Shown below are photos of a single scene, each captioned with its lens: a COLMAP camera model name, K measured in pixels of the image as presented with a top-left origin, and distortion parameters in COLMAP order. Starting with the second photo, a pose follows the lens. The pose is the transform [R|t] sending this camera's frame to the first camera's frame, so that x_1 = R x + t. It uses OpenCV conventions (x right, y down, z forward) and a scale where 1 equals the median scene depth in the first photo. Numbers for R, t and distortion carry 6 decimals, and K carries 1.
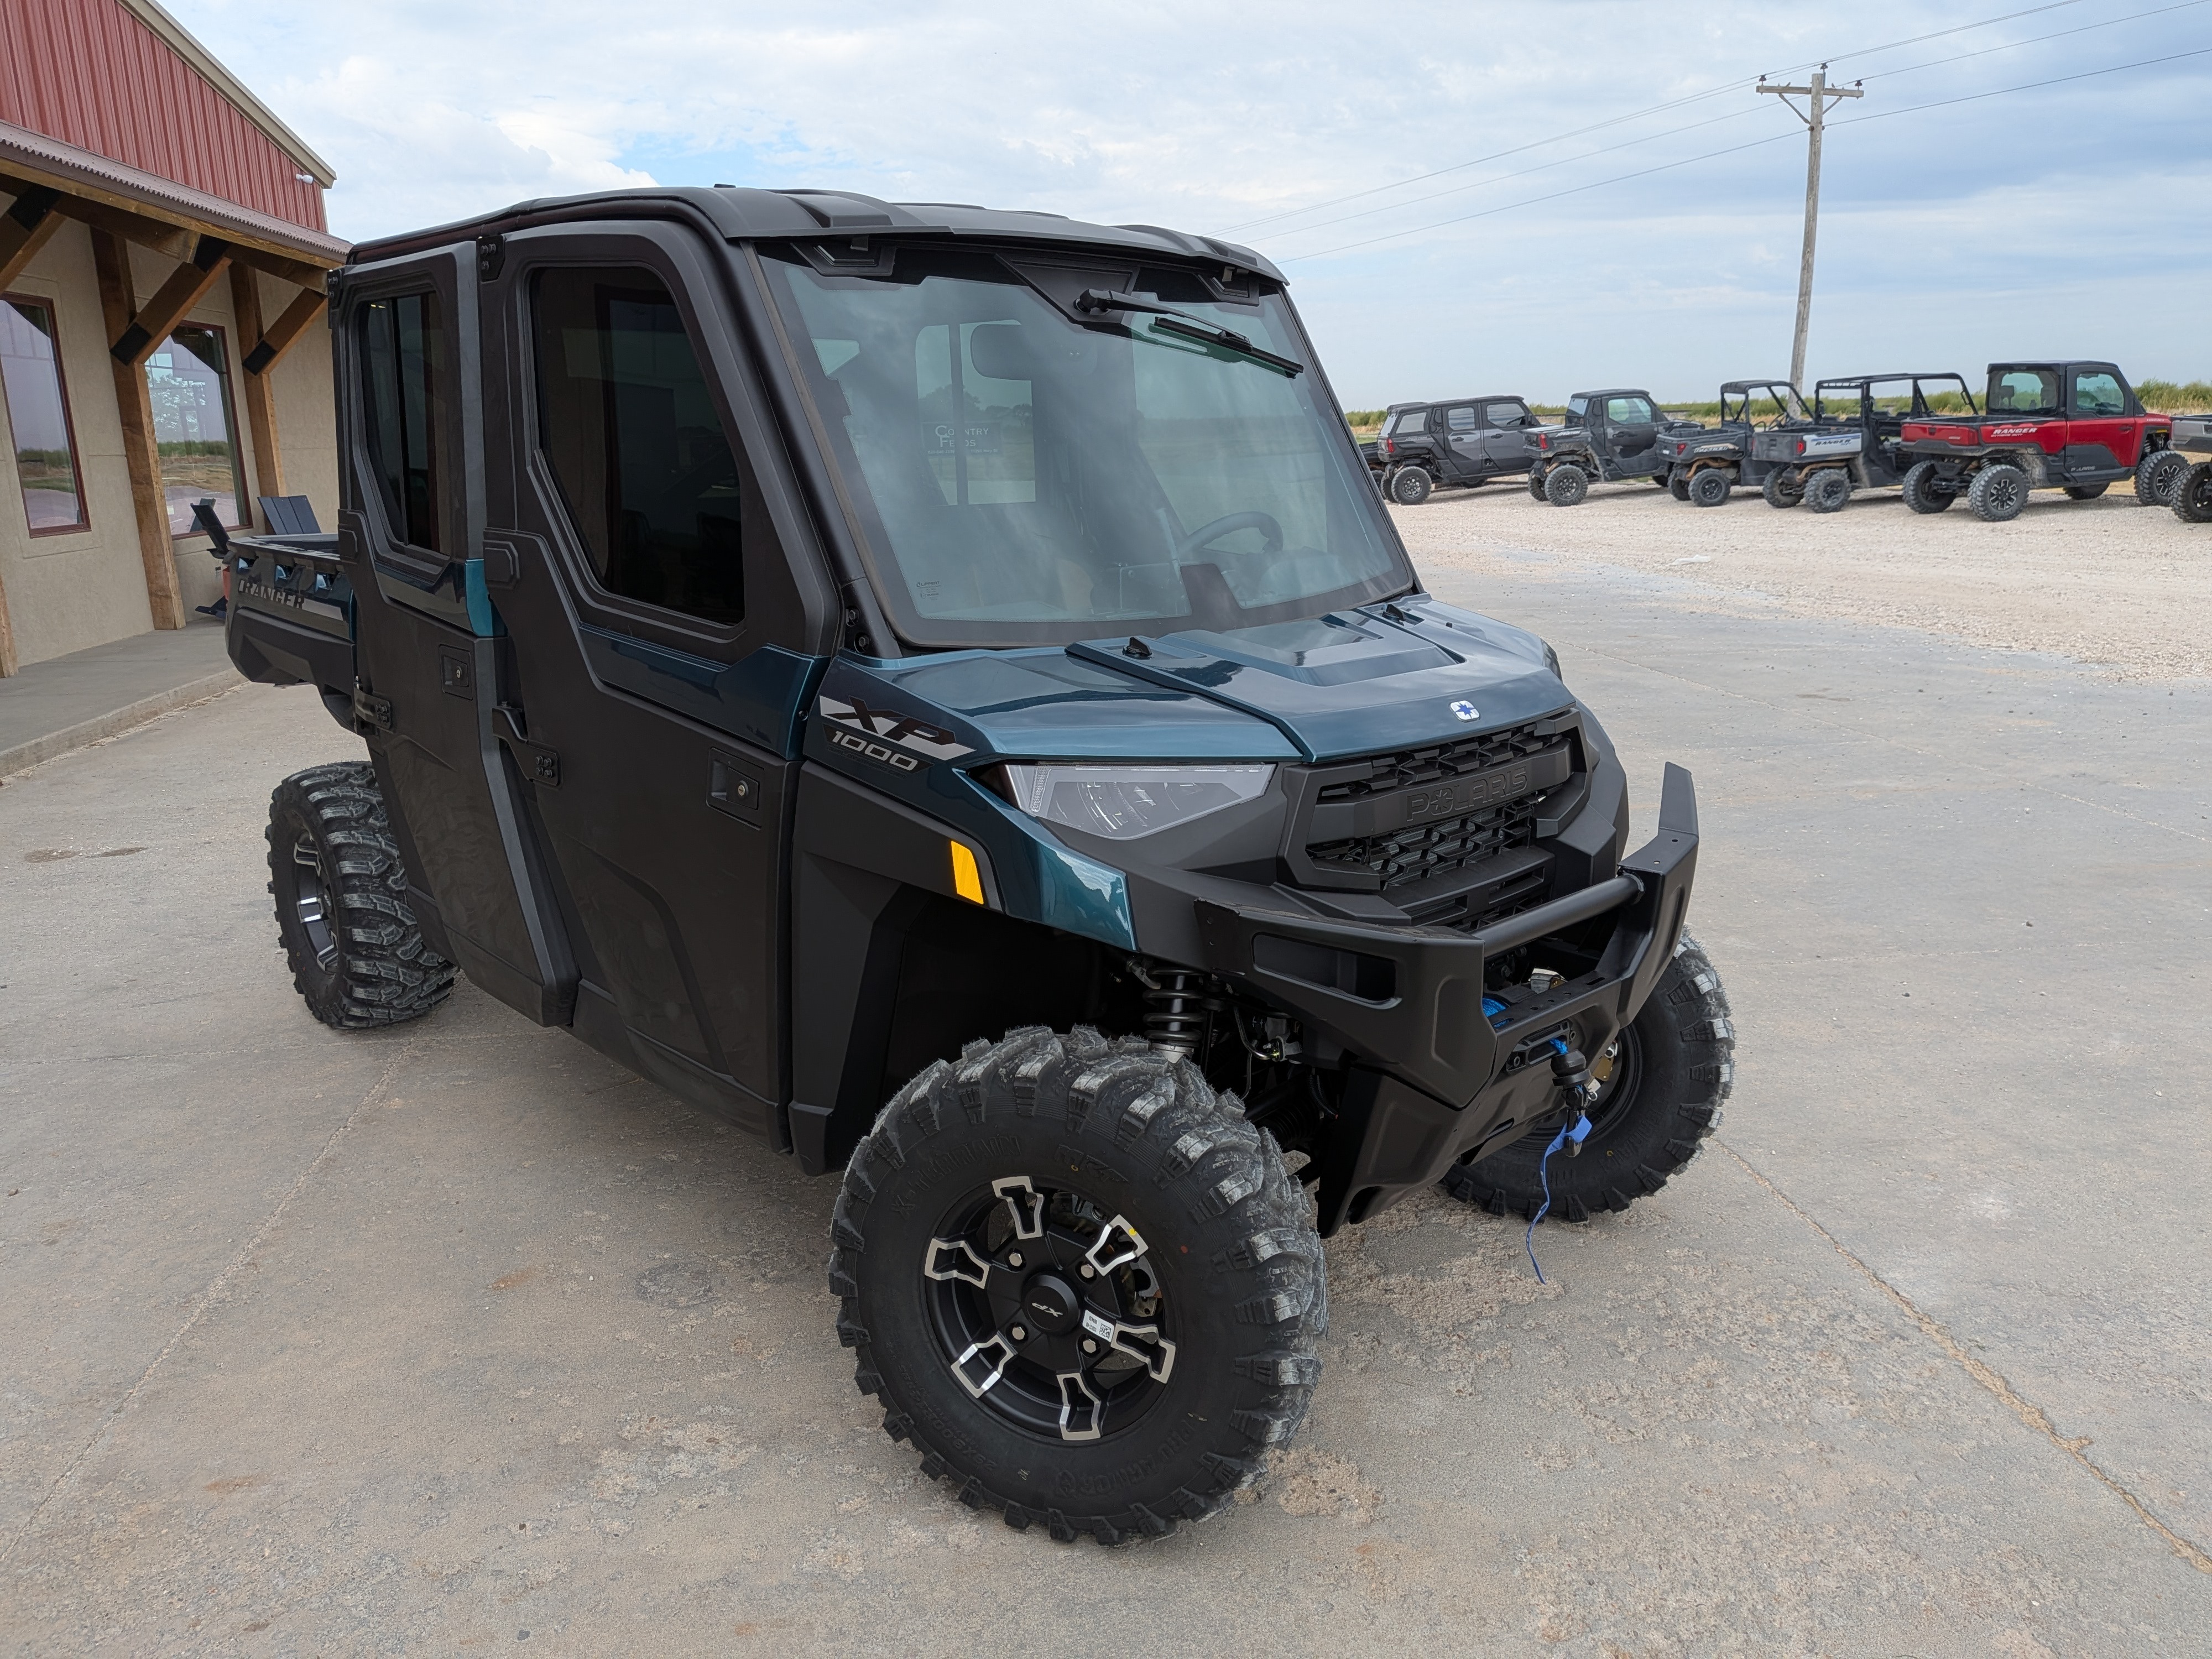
lens RADIAL K [[1577.3, 0, 1106.0], [0, 1577.3, 829.5], [0, 0, 1]] dist [0.043629, -0.063864]
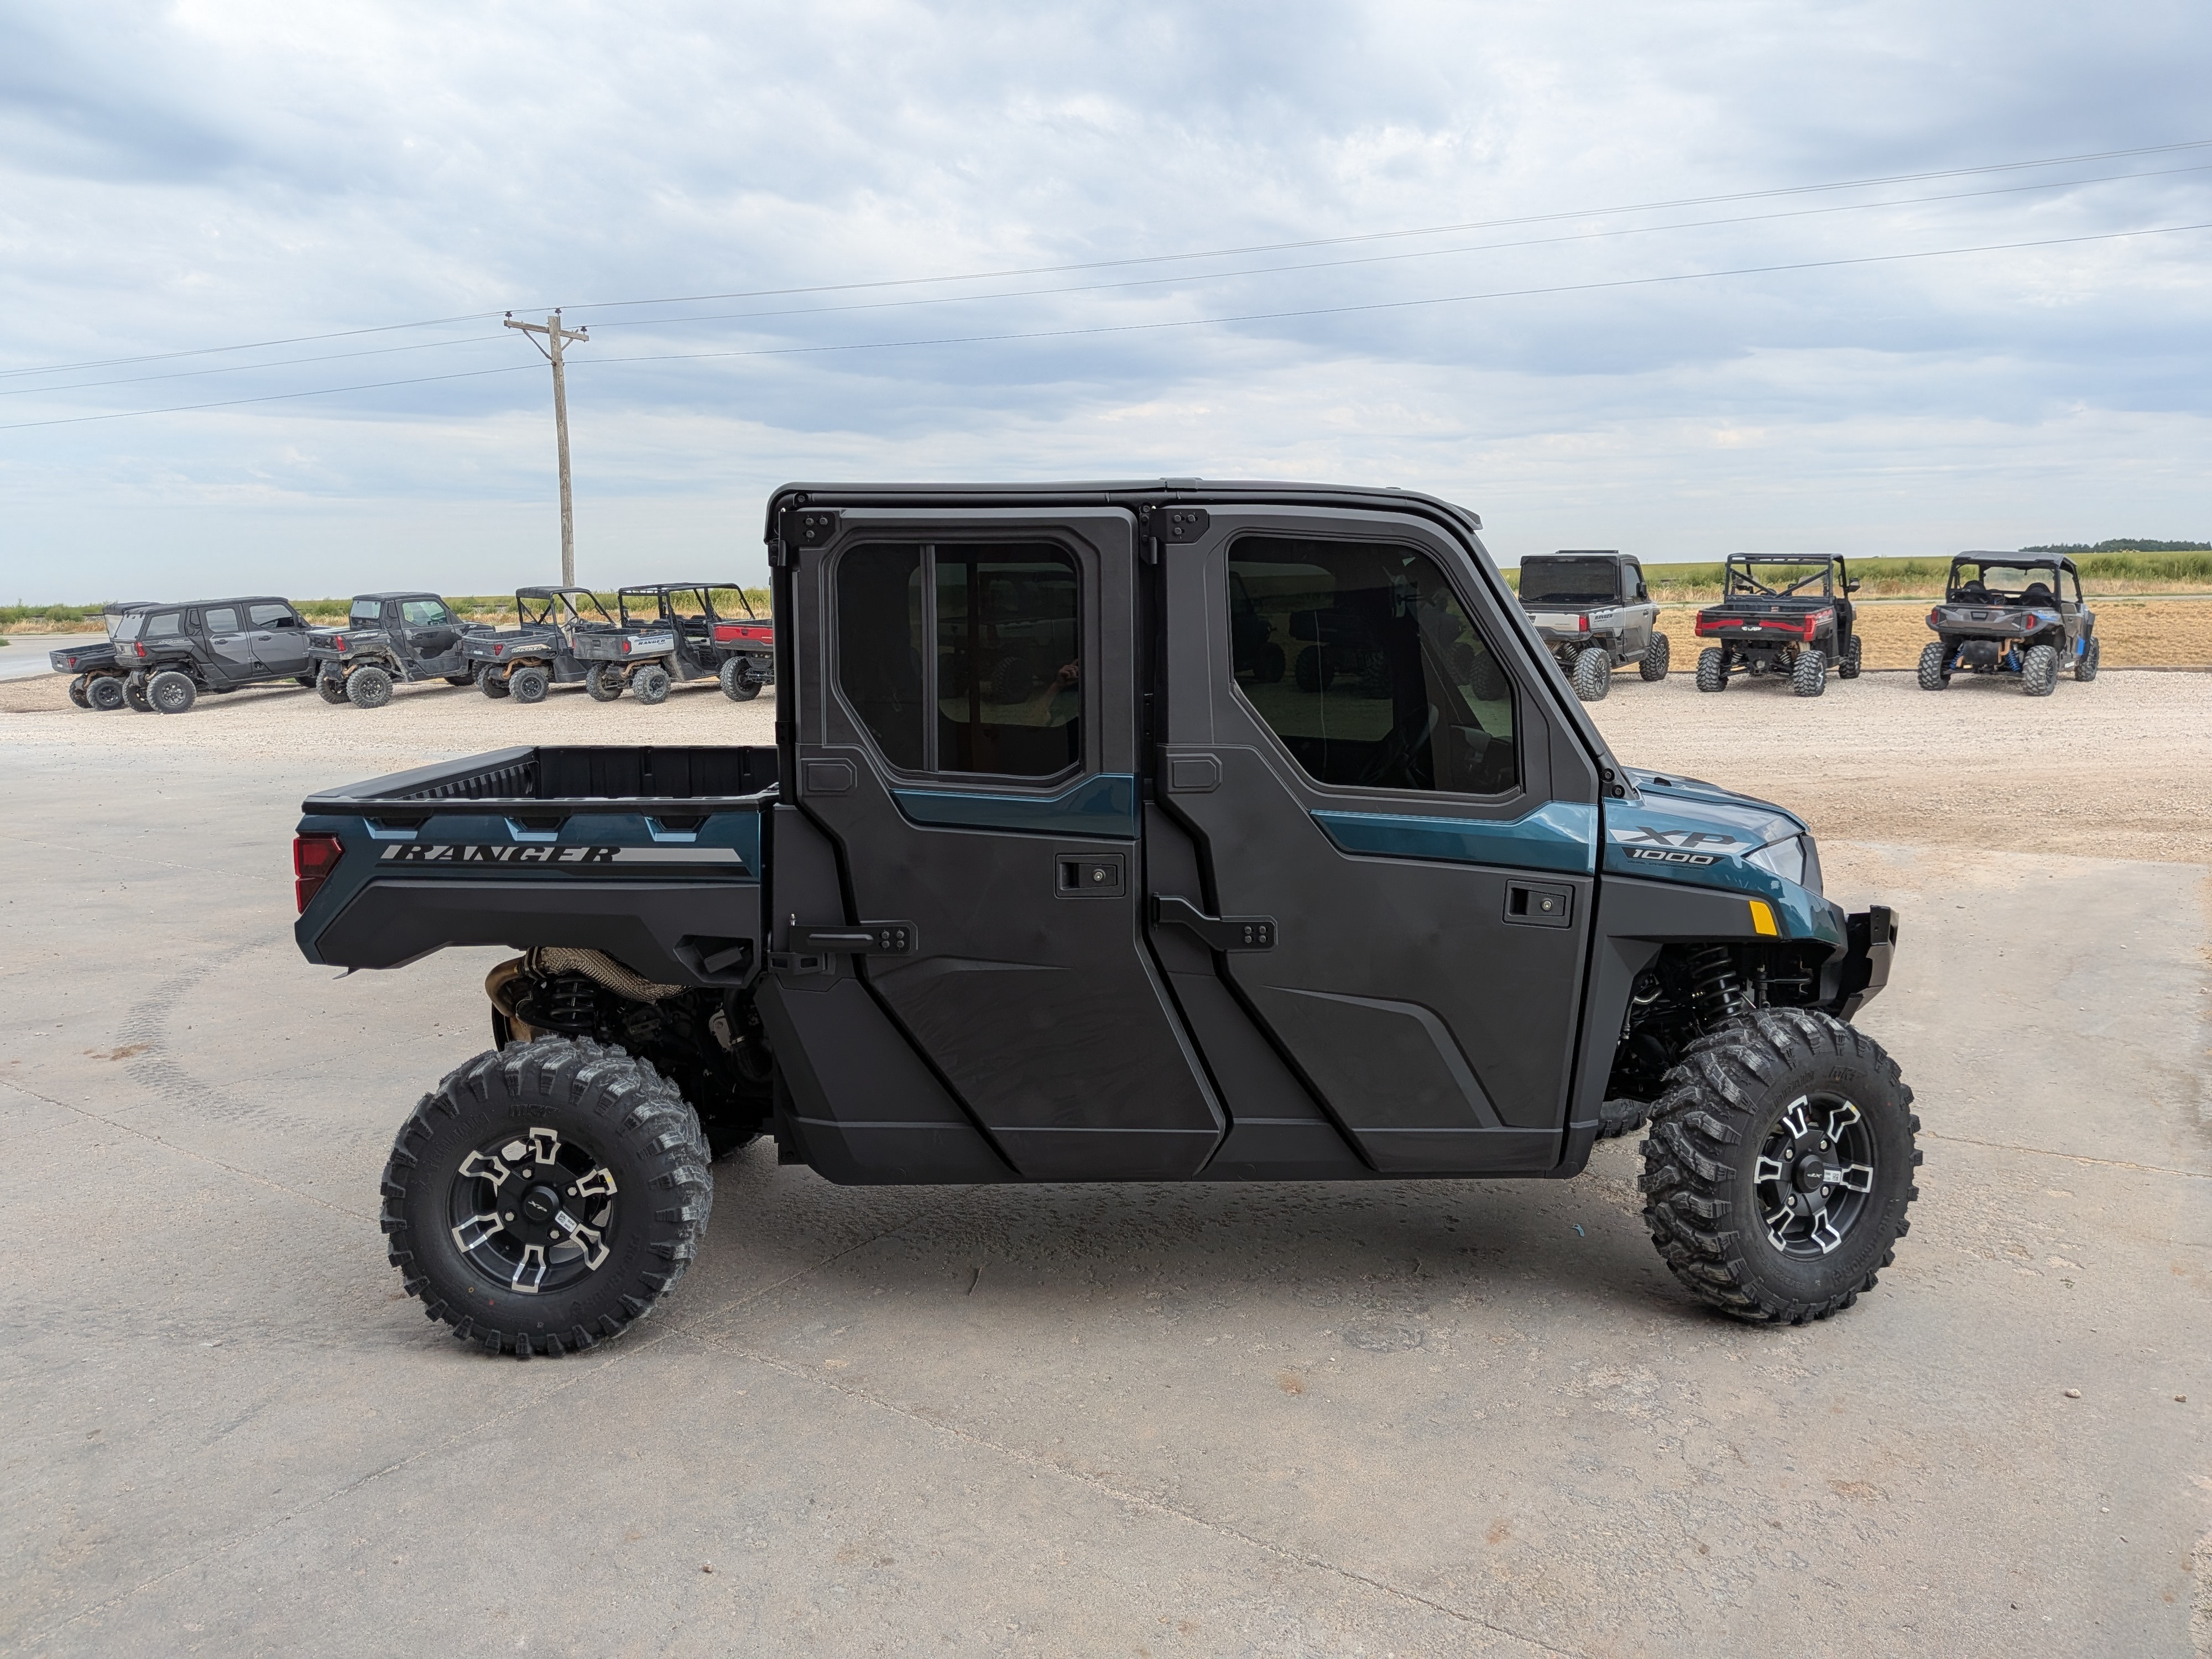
lens RADIAL K [[1577.3, 0, 1106.0], [0, 1577.3, 829.5], [0, 0, 1]] dist [0.043629, -0.063864]
pose [[0.679070, -0.099265, 0.727331, -0.129592], [0.185725, 0.981811, -0.039405, -0.009294], [-0.710190, 0.161843, 0.685155, 0.025341]]
